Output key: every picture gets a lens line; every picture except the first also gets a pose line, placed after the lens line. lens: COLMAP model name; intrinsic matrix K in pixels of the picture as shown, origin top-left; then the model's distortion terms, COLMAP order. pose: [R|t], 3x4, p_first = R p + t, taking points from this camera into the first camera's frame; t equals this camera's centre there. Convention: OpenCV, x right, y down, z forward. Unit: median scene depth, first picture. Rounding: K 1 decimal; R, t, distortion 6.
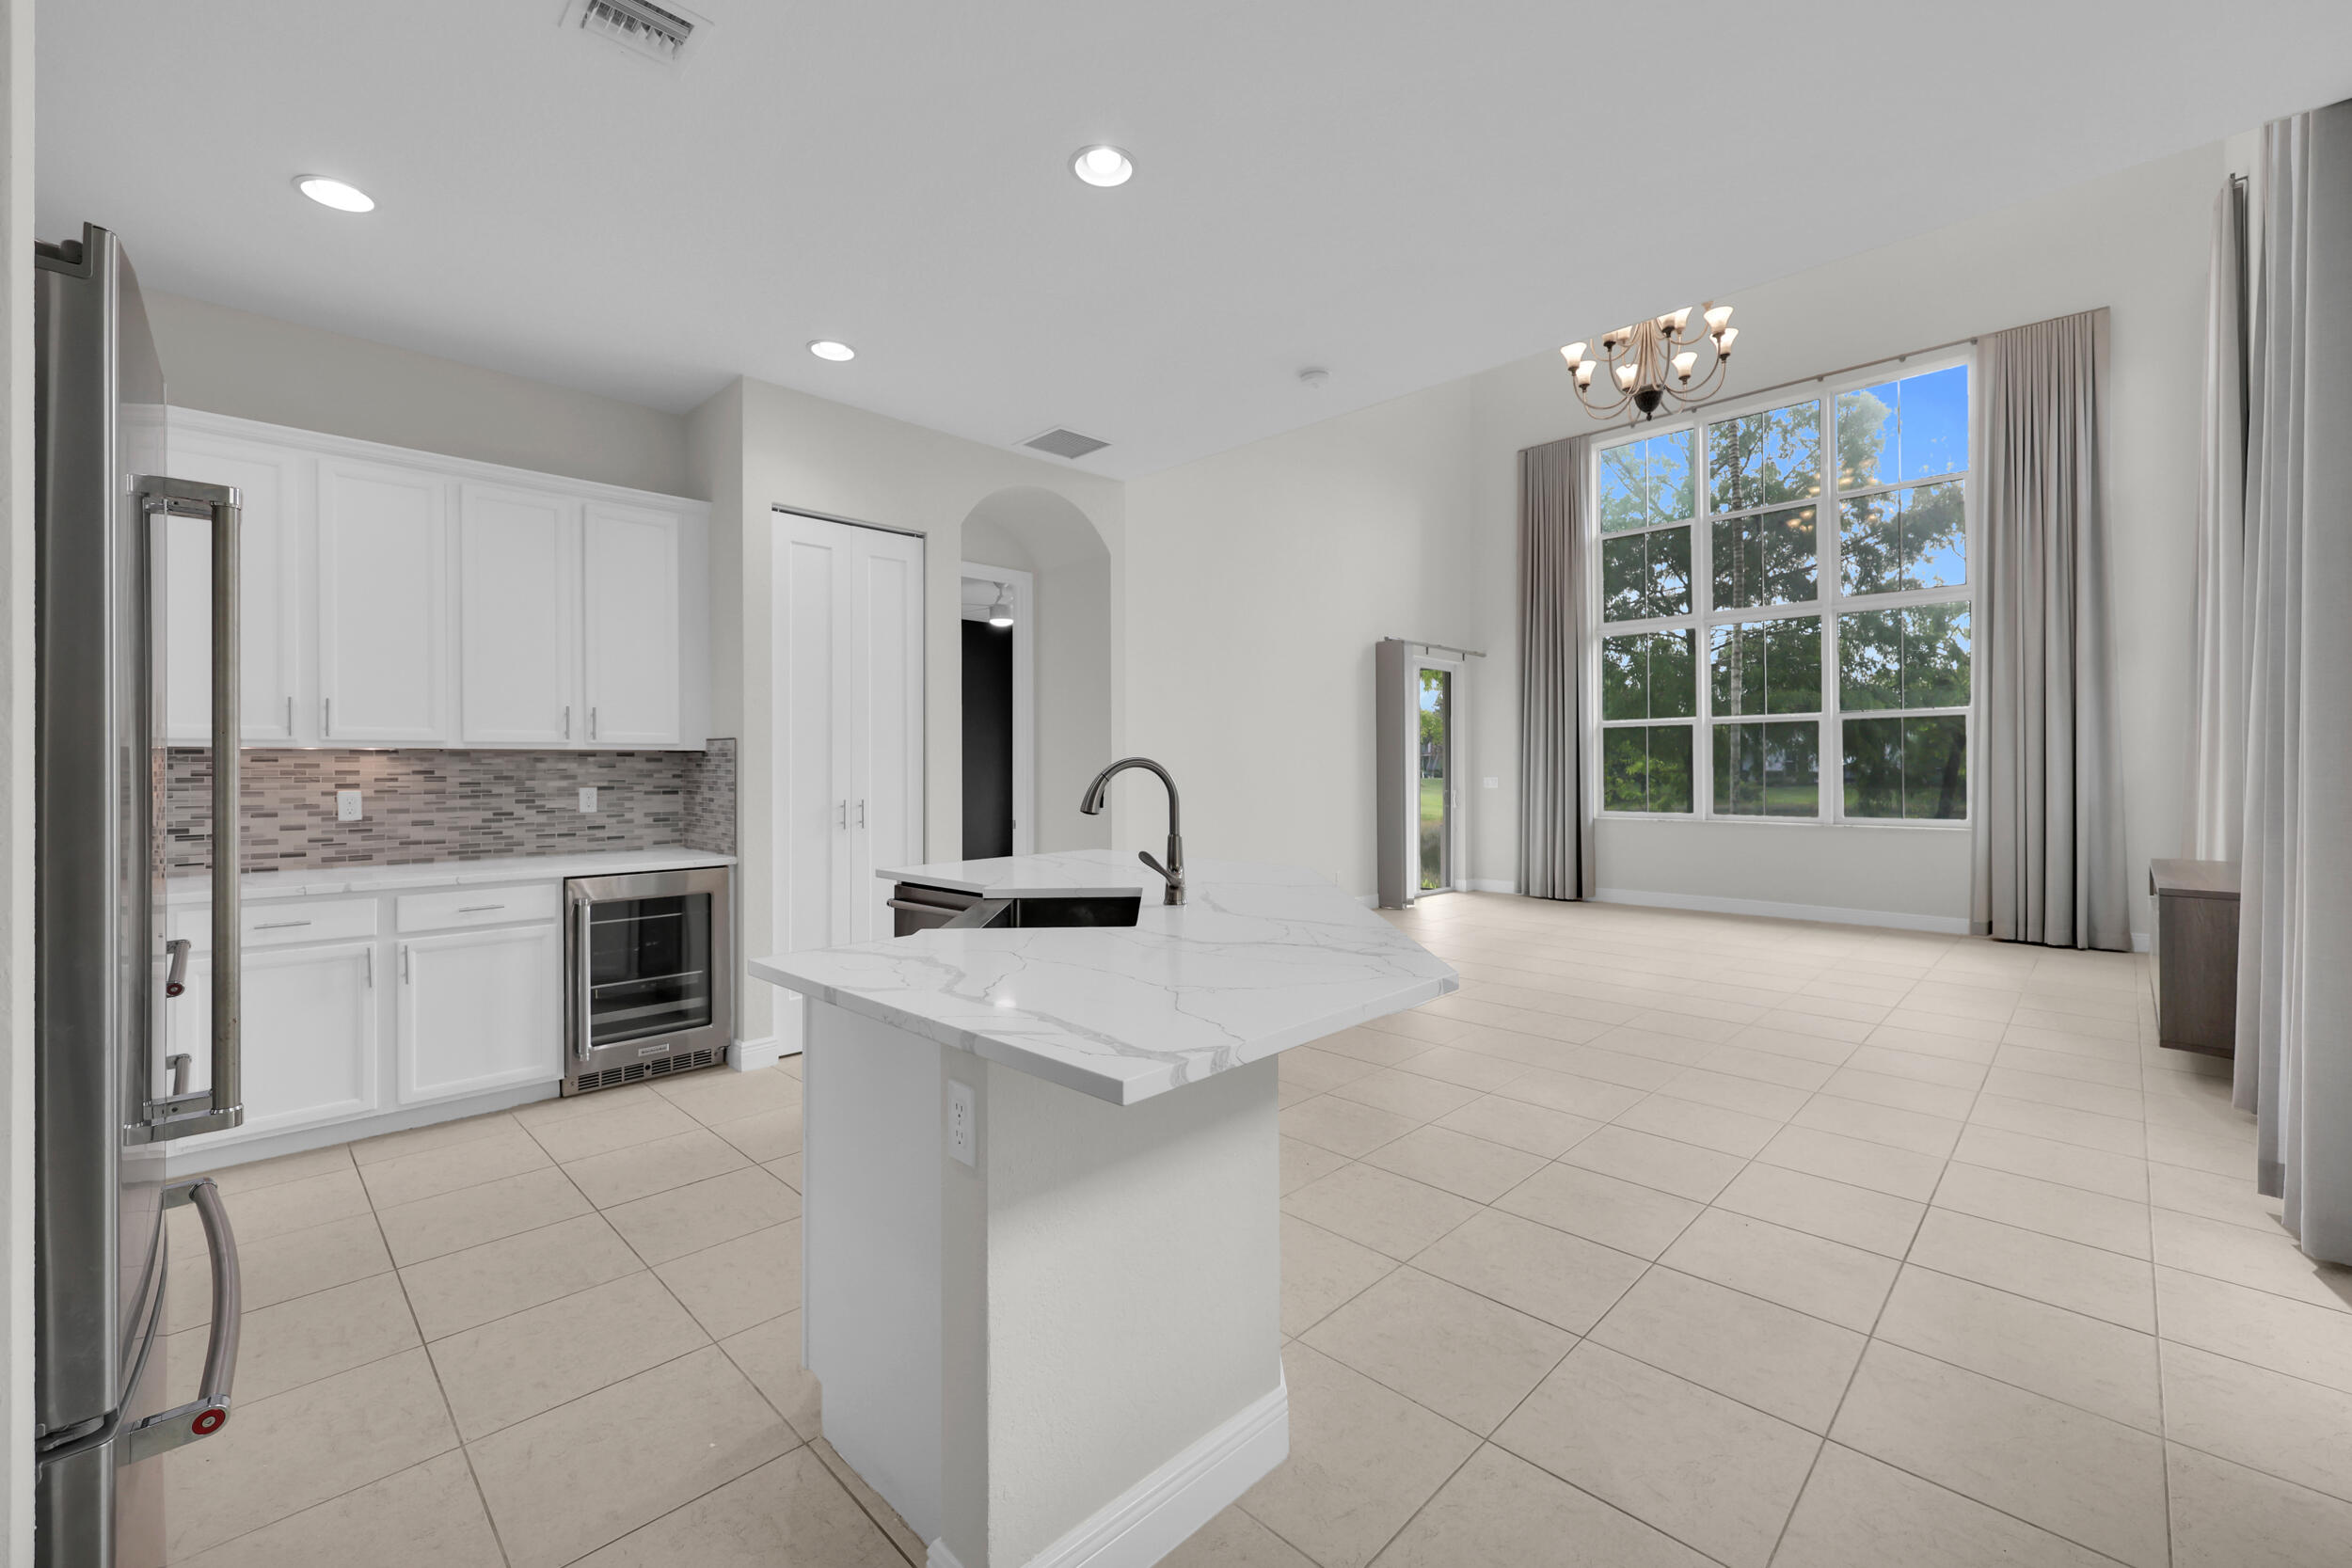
lens RADIAL K [[958.4, 0, 1167.7], [0, 958.4, 764.5], [0, 0, 1]] dist [0.000125, -0.000062]
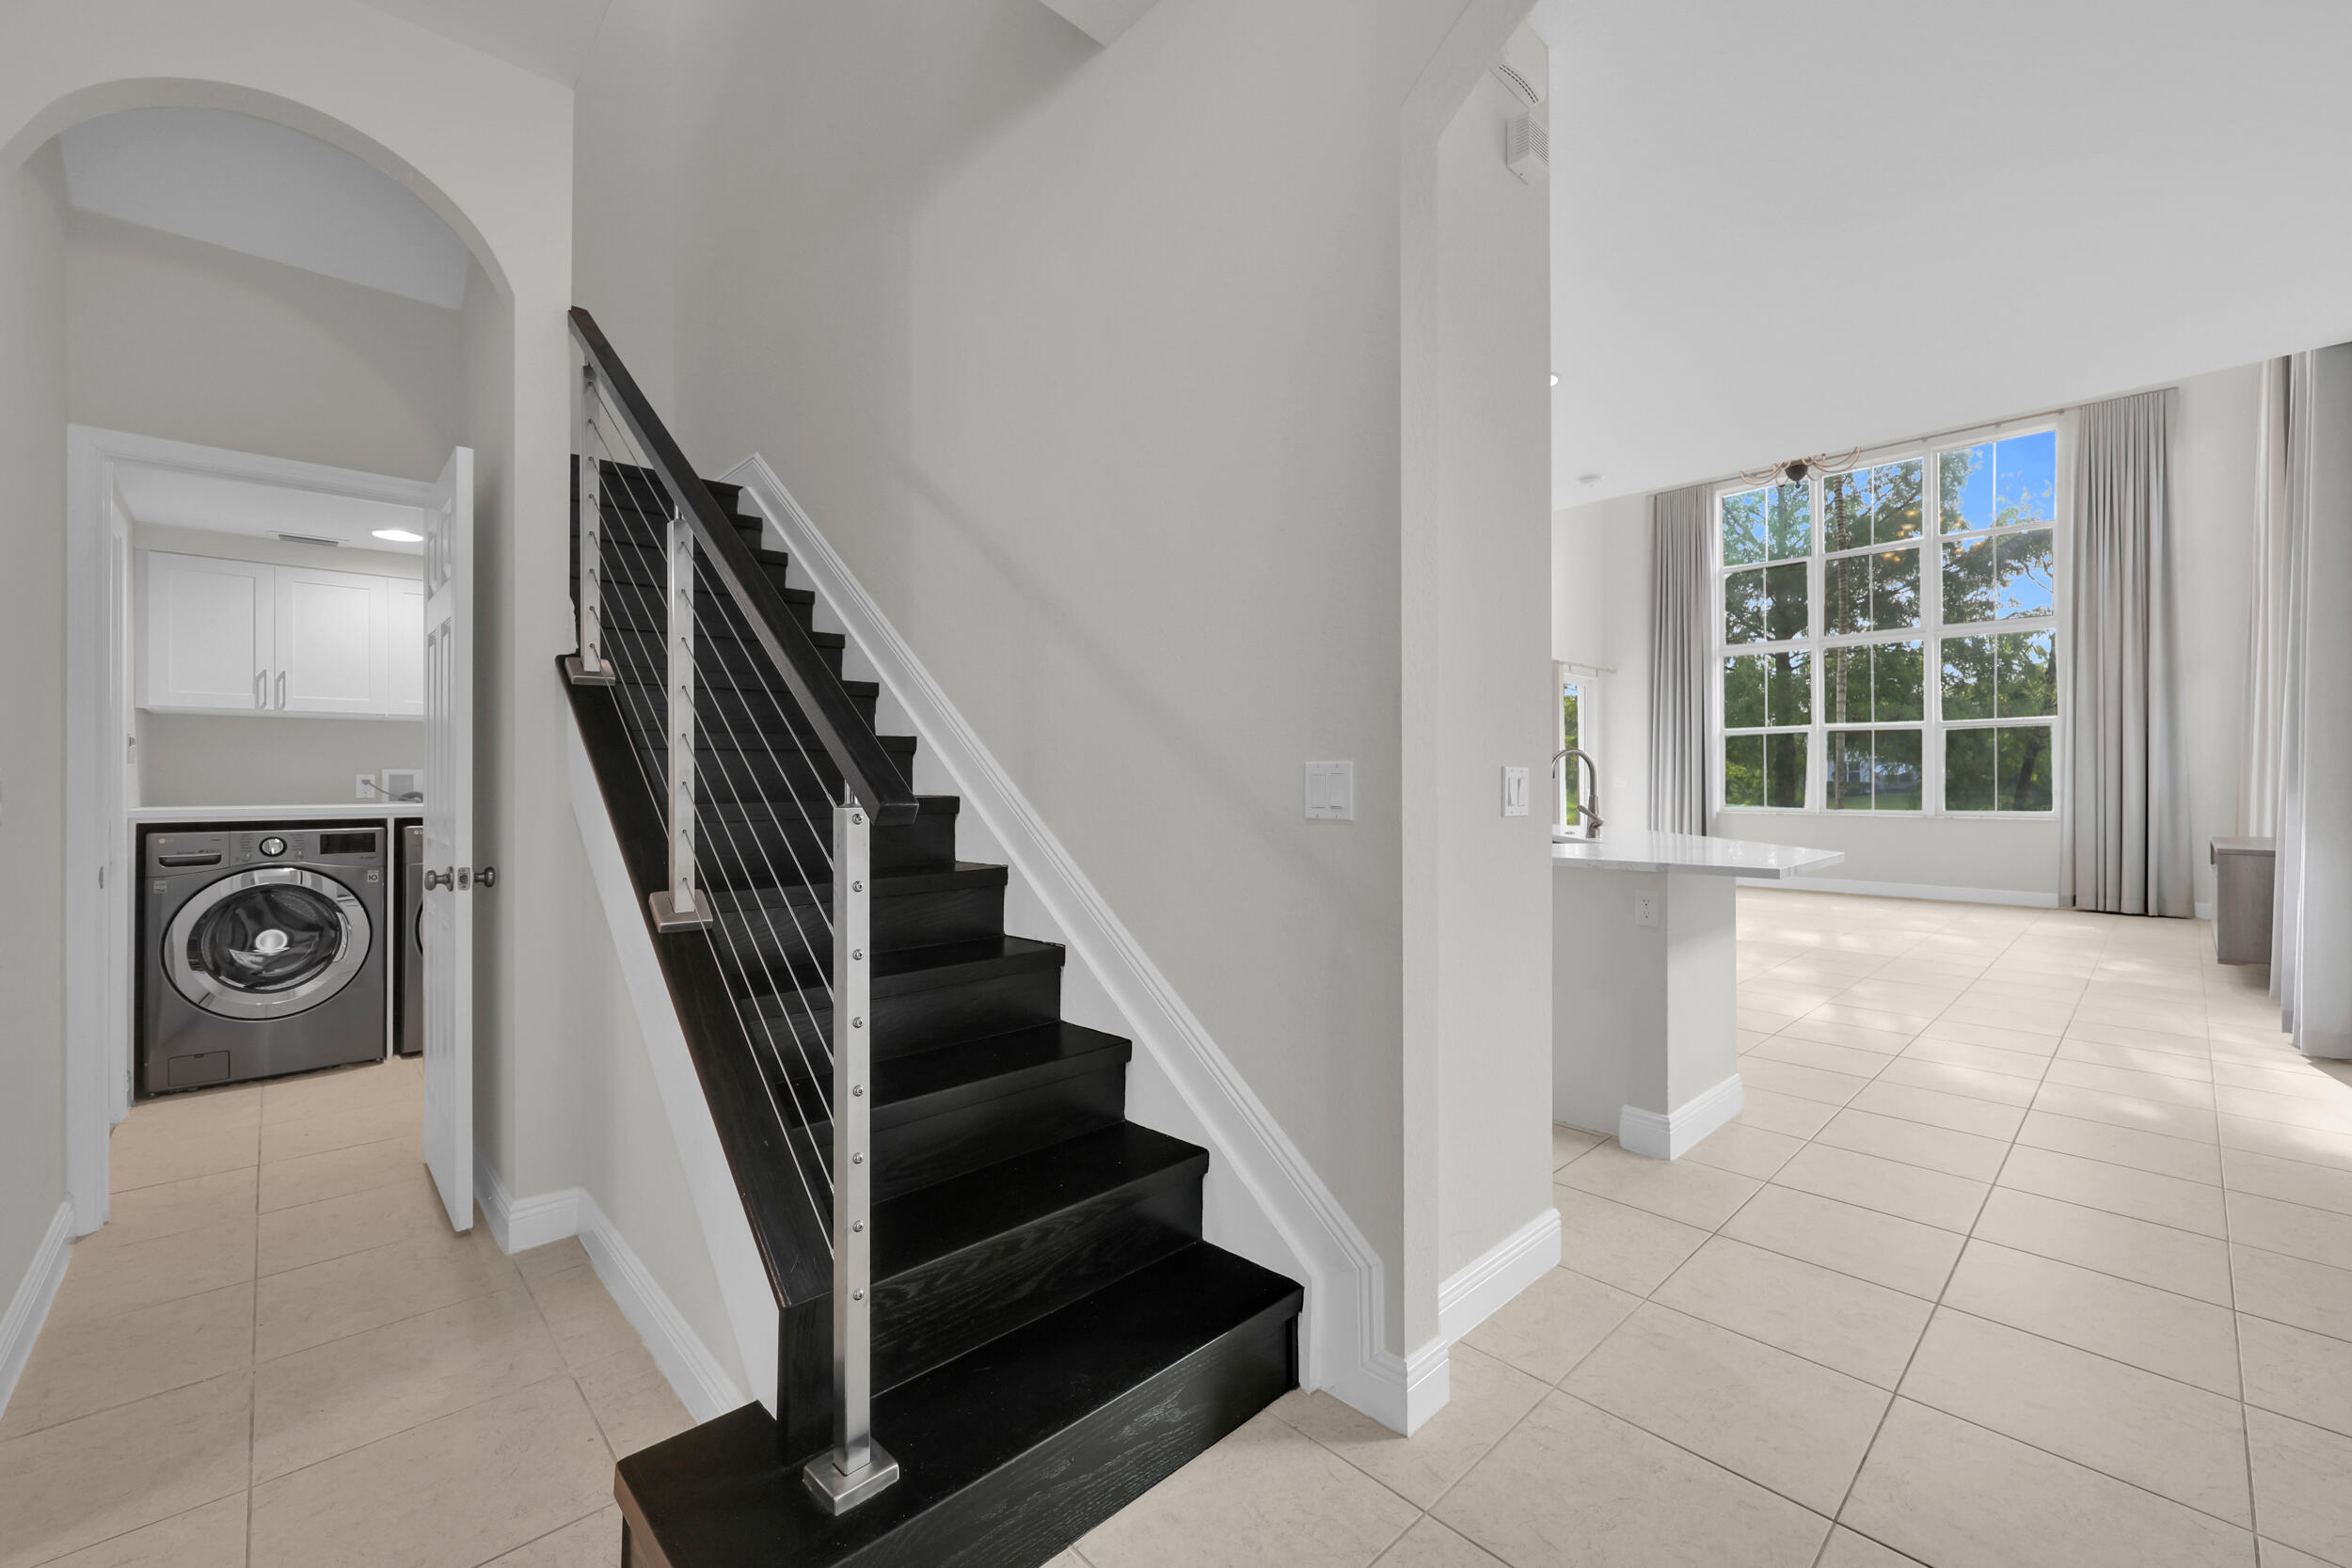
lens RADIAL K [[958.4, 0, 1167.4], [0, 958.4, 775.2], [0, 0, 1]] dist [0.000125, -0.000062]
pose [[0.999515, 0.003126, -0.030988, -0.236133], [-0.003083, 0.999994, 0.001416, 0.013665], [0.030992, -0.001319, 0.999519, -0.231784]]
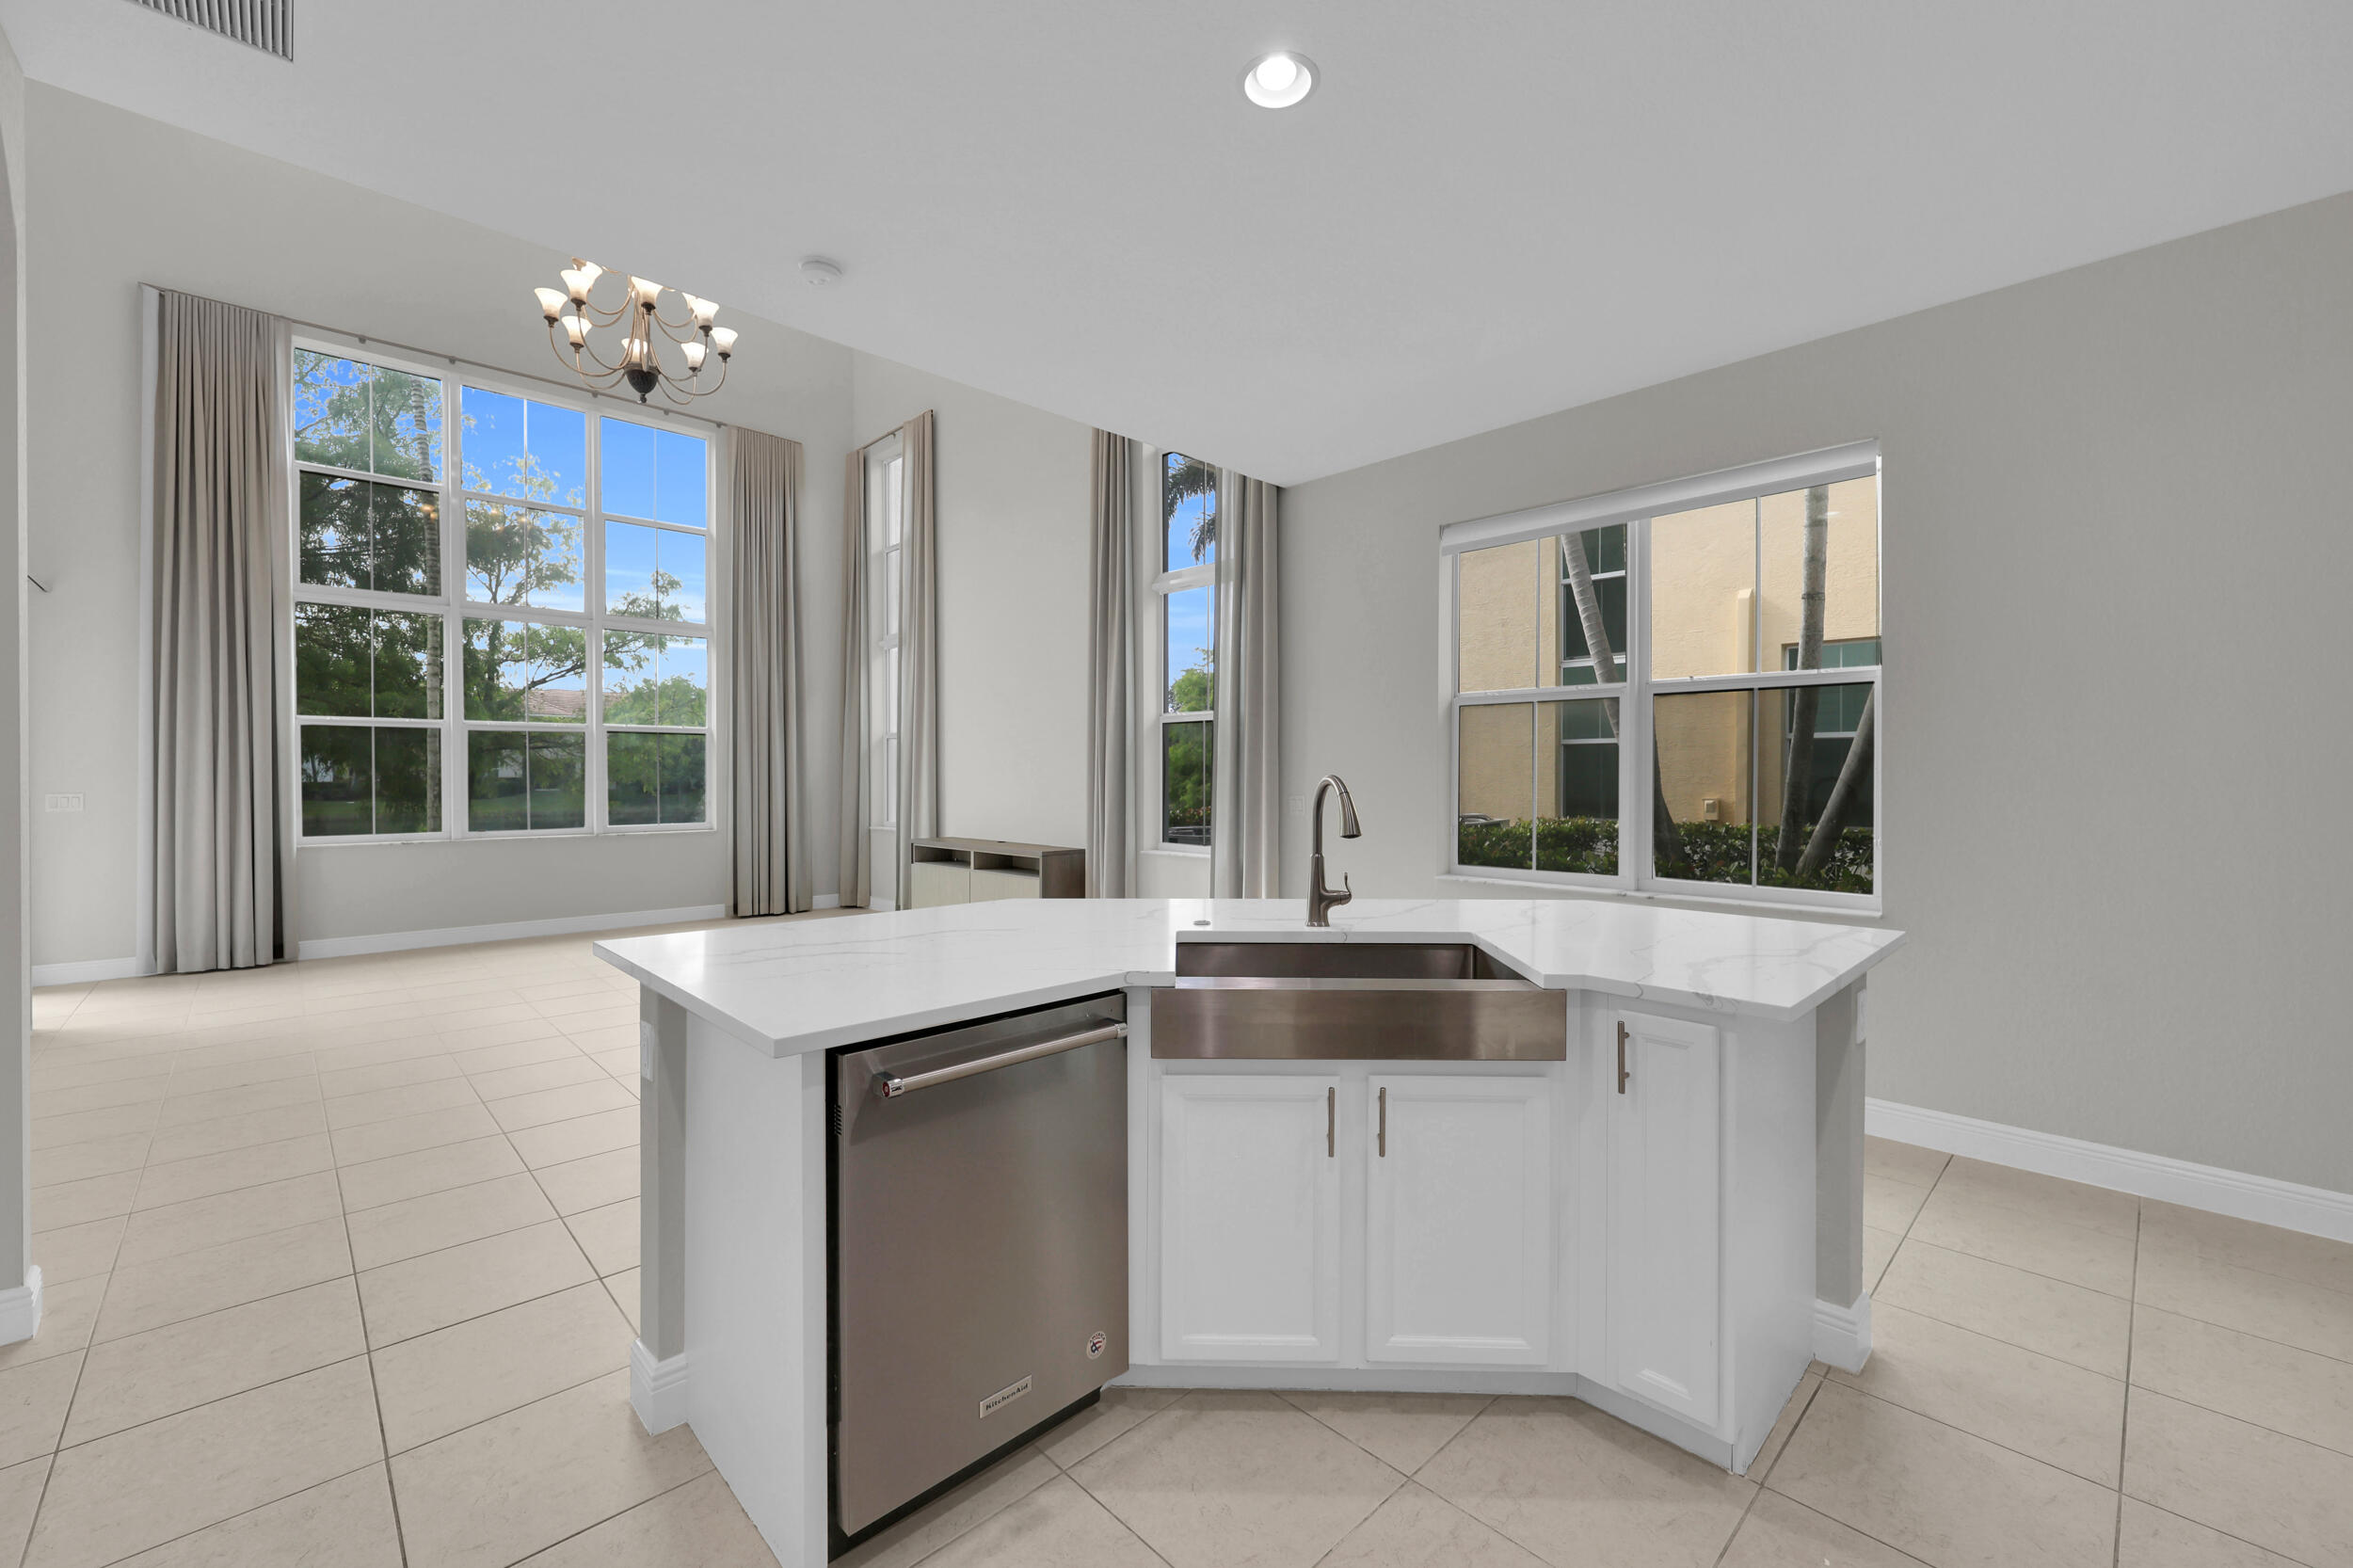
lens RADIAL K [[958.9, 0, 1172.1], [0, 958.9, 780.2], [0, 0, 1]] dist [0.000125, -0.000062]
pose [[0.026338, -0.002761, 0.999649, -0.342520], [-0.005045, 0.999983, 0.002895, -0.001451], [-0.999640, -0.005120, 0.026324, 0.395677]]
